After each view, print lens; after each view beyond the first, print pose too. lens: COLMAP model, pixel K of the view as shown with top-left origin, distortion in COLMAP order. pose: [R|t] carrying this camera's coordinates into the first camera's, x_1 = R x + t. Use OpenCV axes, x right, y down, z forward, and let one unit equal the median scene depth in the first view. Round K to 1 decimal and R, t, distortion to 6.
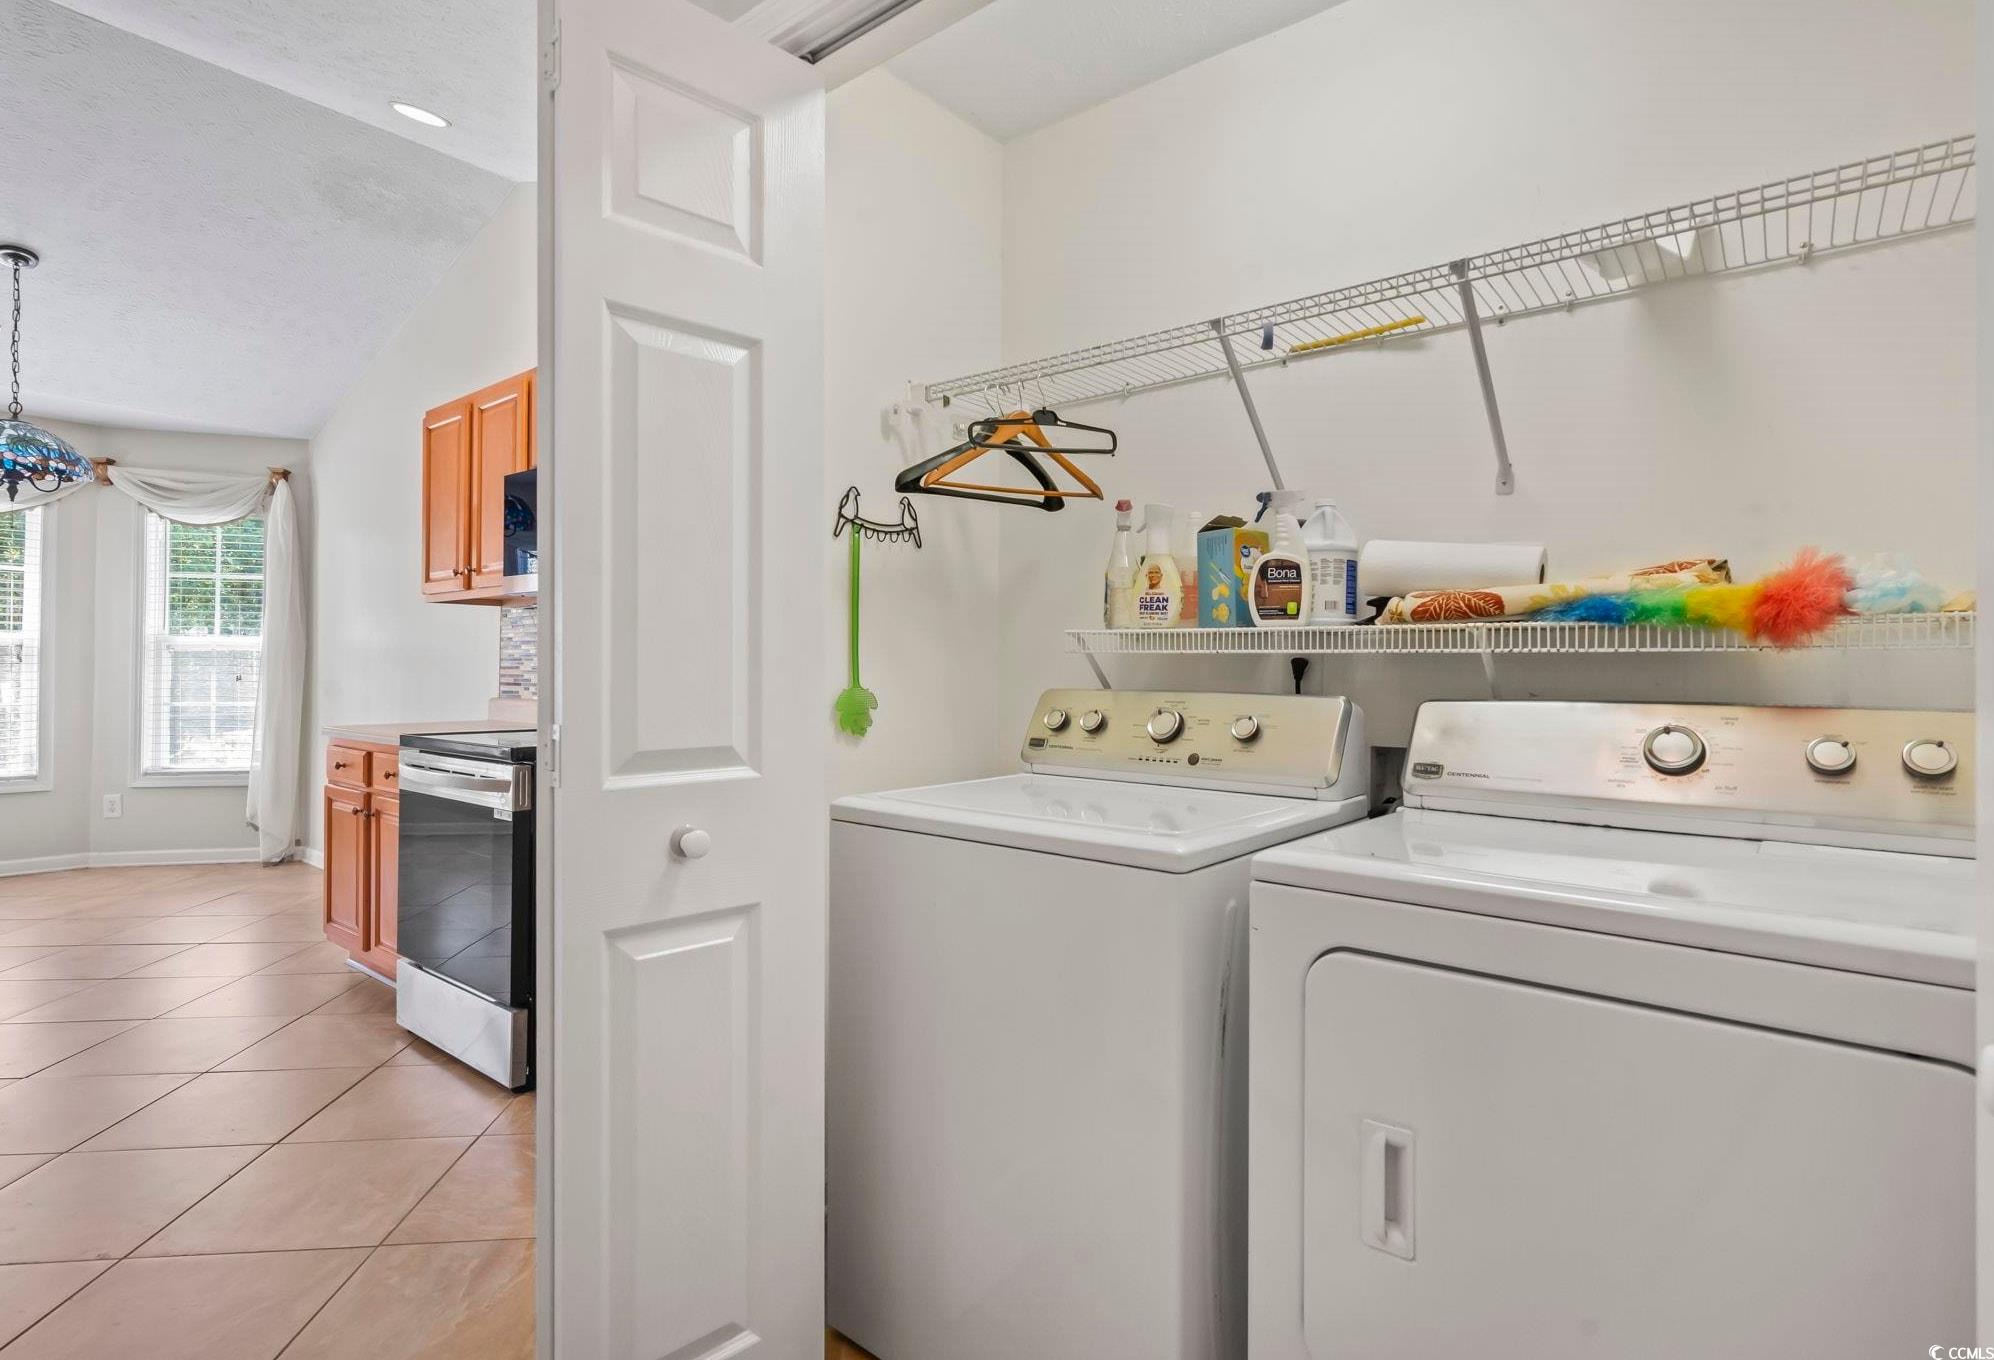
lens RADIAL K [[976.1, 0, 1004.7], [0, 976.1, 666.6], [0, 0, 1]] dist [0.003461, -0.004618]
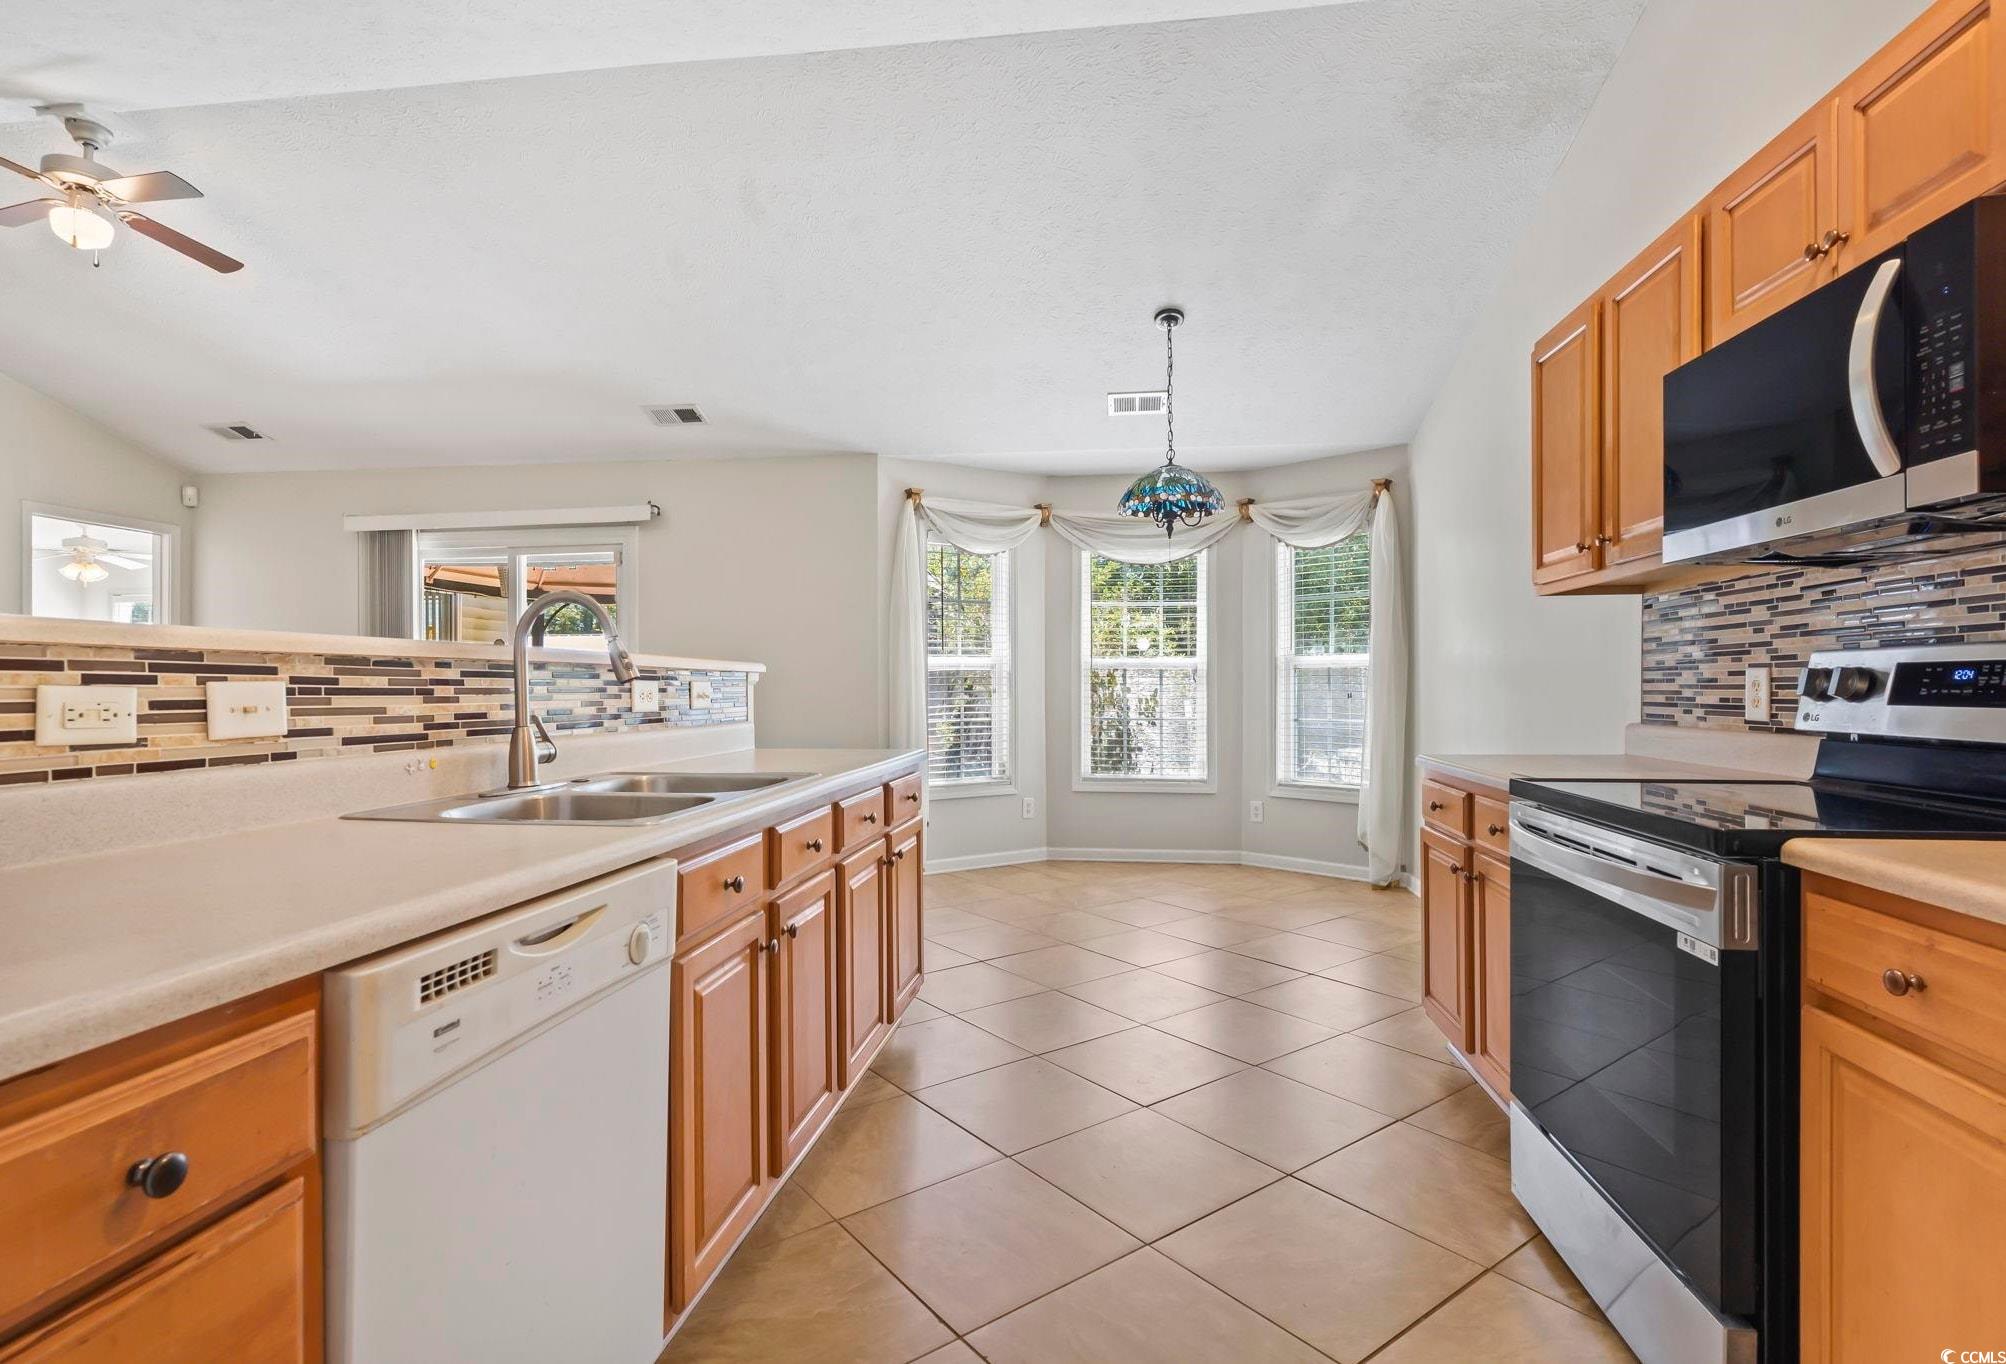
lens RADIAL K [[977.5, 0, 1003.3], [0, 977.5, 692.7], [0, 0, 1]] dist [0.003135, -0.000097]
pose [[0.519620, -0.005379, -0.854380, -0.117383], [0.014510, 0.999892, 0.002530, 0.000901], [0.854274, -0.013711, 0.519642, 0.183660]]
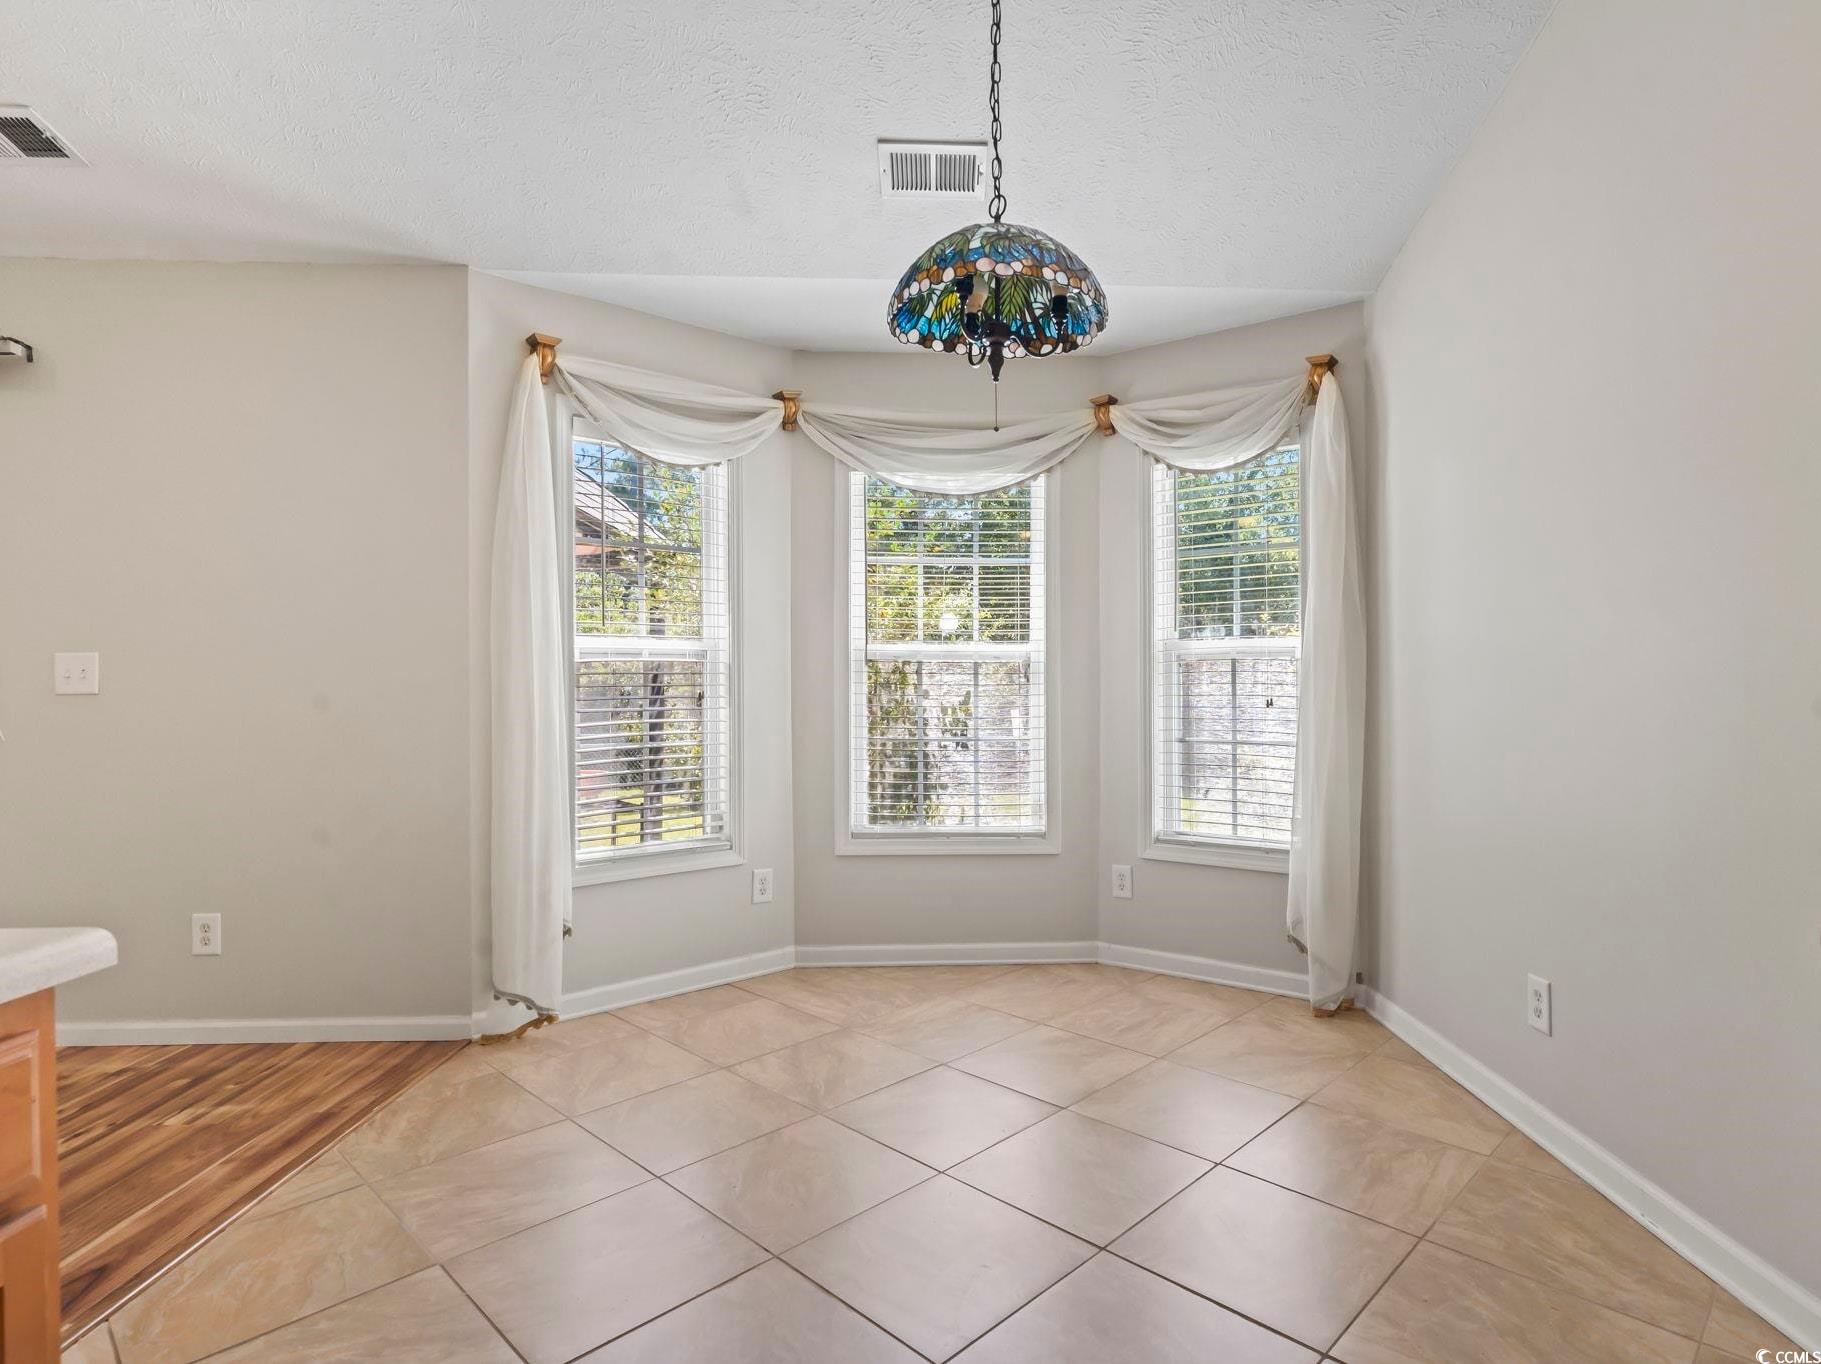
lens RADIAL K [[979.3, 0, 999.5], [0, 979.3, 691.0], [0, 0, 1]] dist [0.007488, 0.000209]
pose [[0.669740, -0.009196, -0.742539, -0.448506], [0.015981, 0.999870, 0.002031, 0.000283], [0.742424, -0.013227, 0.669800, 0.462902]]
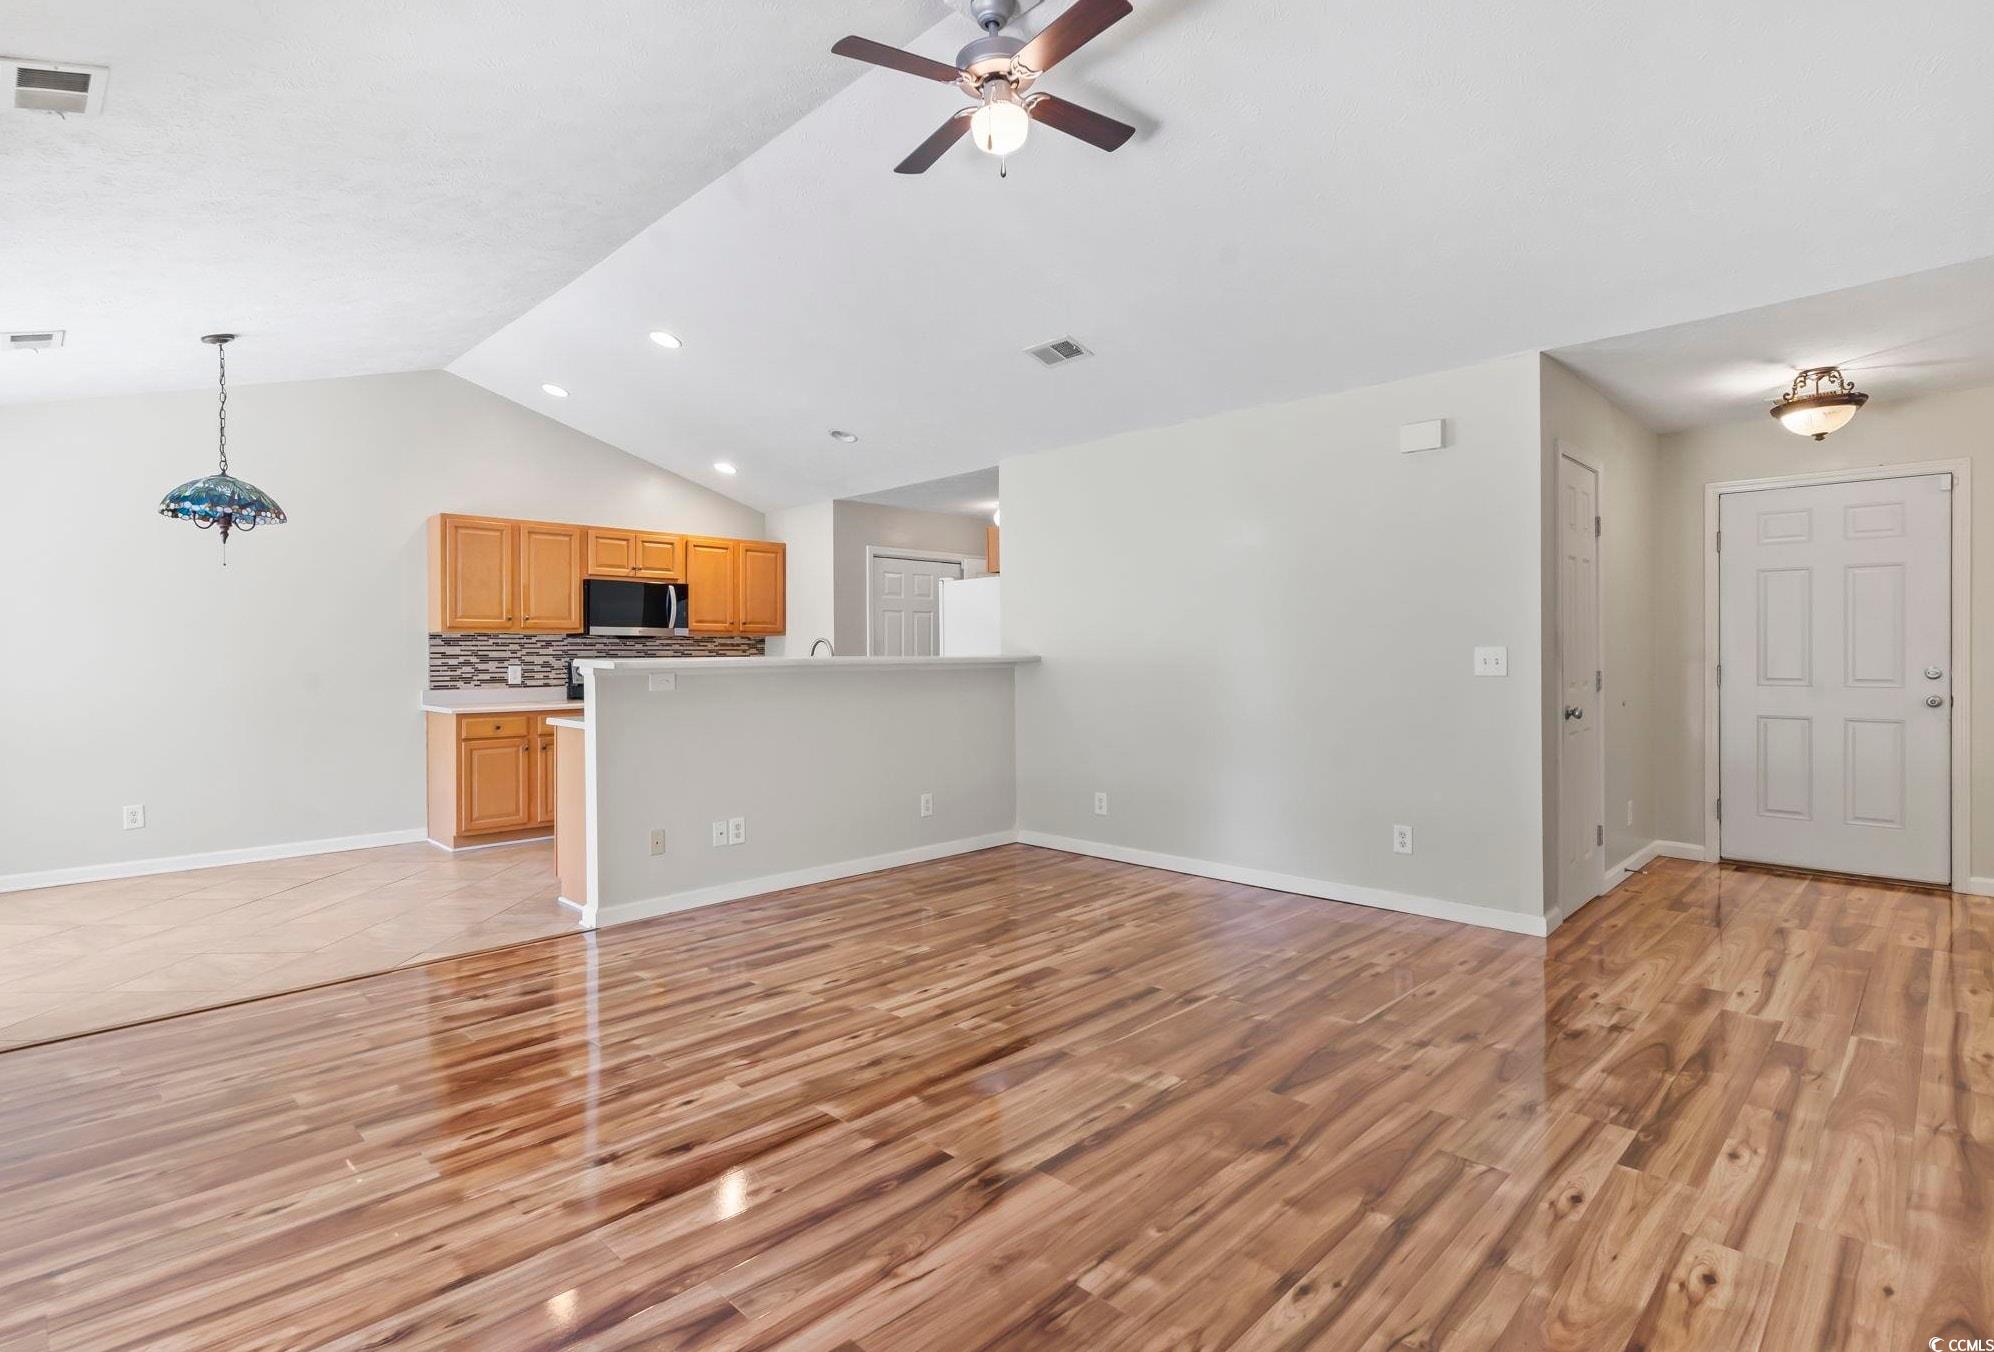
lens RADIAL K [[971.7, 0, 974.3], [0, 971.7, 653.6], [0, 0, 1]] dist [0.003135, -0.000097]
pose [[0.113179, -0.007471, 0.993547, -1.538810], [-0.001787, 0.999969, 0.007723, -0.031669], [-0.993573, -0.002650, 0.113162, -0.045340]]
